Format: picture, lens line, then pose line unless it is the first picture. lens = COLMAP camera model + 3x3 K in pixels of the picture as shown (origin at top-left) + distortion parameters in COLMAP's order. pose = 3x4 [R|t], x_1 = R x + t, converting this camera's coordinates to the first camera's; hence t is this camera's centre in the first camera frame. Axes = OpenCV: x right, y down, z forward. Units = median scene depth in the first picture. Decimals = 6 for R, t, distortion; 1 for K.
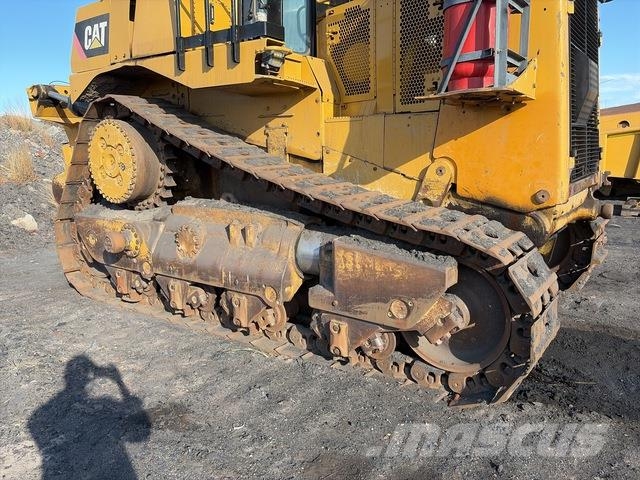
lens RADIAL K [[489.8, 0, 319.9], [0, 489.8, 245.8], [0, 0, 1]] dist [0.035212, -0.040922]
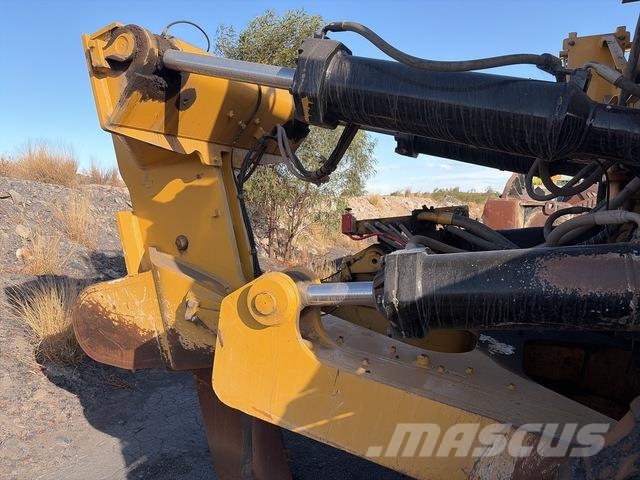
lens RADIAL K [[489.8, 0, 318.8], [0, 489.8, 245.2], [0, 0, 1]] dist [0.035212, -0.040922]
pose [[0.979218, -0.005102, 0.202747, -0.870002], [0.027014, 0.994057, -0.105459, -0.260206], [-0.201004, 0.108744, 0.973536, 1.161566]]
